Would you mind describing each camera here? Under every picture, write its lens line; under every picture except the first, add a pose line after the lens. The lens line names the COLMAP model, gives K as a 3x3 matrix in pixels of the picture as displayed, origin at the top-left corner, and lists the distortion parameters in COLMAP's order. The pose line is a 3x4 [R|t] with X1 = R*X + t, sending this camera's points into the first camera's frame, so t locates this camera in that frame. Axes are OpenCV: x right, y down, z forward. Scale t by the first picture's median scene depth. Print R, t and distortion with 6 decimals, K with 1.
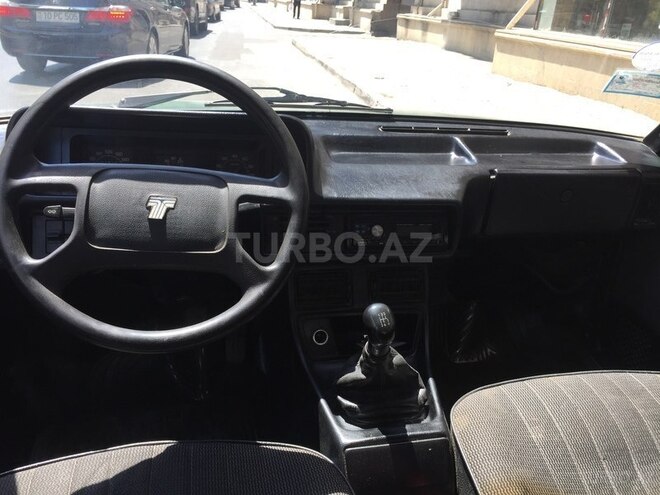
lens RADIAL K [[556.4, 0, 332.0], [0, 556.4, 247.5], [0, 0, 1]] dist [0.060991, -0.082137]
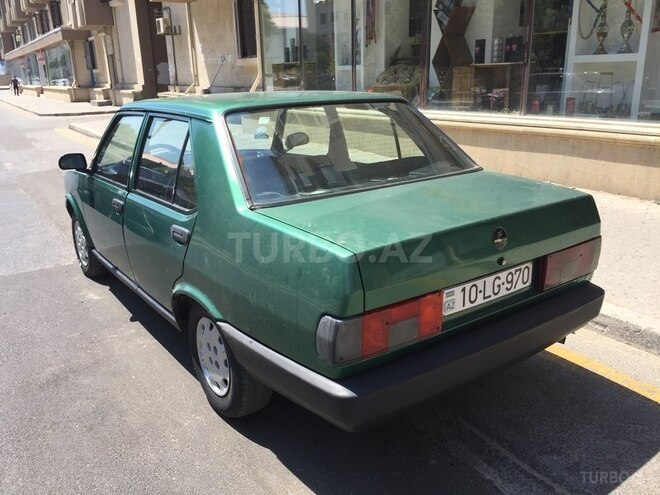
lens RADIAL K [[556.4, 0, 329.7], [0, 556.4, 247.9], [0, 0, 1]] dist [0.060991, -0.082137]
pose [[0.913347, -0.201531, 0.353812, -0.038869], [0.236586, 0.969860, -0.058304, 0.057349], [-0.331398, 0.136959, 0.933498, -0.189459]]
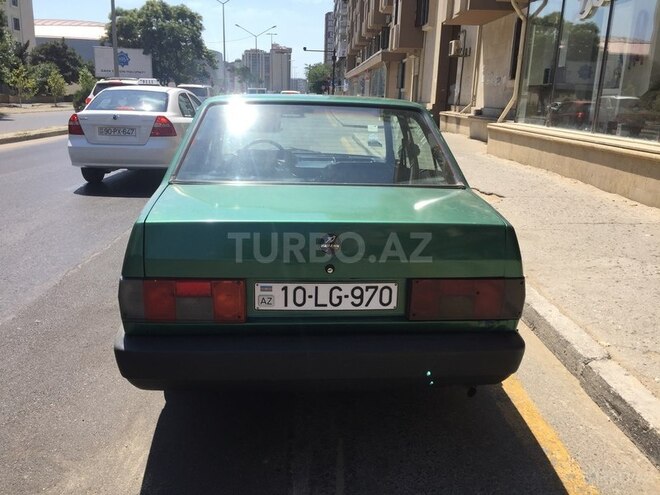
lens RADIAL K [[556.4, 0, 332.2], [0, 556.4, 247.8], [0, 0, 1]] dist [0.060991, -0.082137]
pose [[0.990693, -0.003197, -0.136078, 0.053878], [-0.017819, 0.988075, -0.152940, 0.075097], [0.134944, 0.153941, 0.978822, -0.200162]]
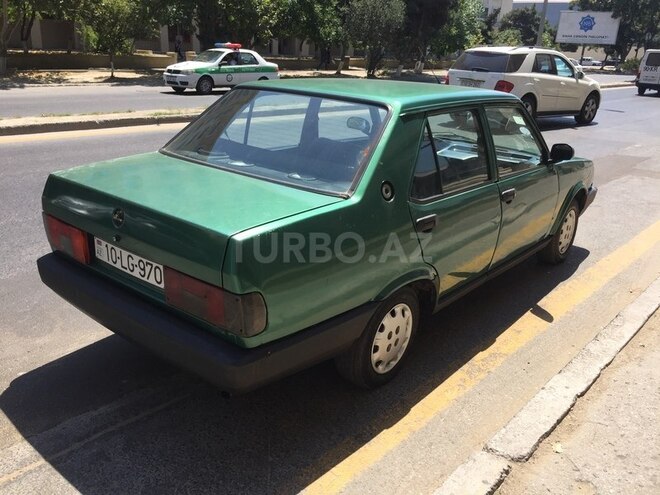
lens RADIAL K [[556.4, 0, 331.6], [0, 556.4, 249.2], [0, 0, 1]] dist [0.060991, -0.082137]
pose [[0.634523, 0.227923, -0.738534, 0.171991], [-0.310570, 0.950184, 0.026410, 0.044716], [0.707762, 0.212608, 0.673699, -0.142011]]
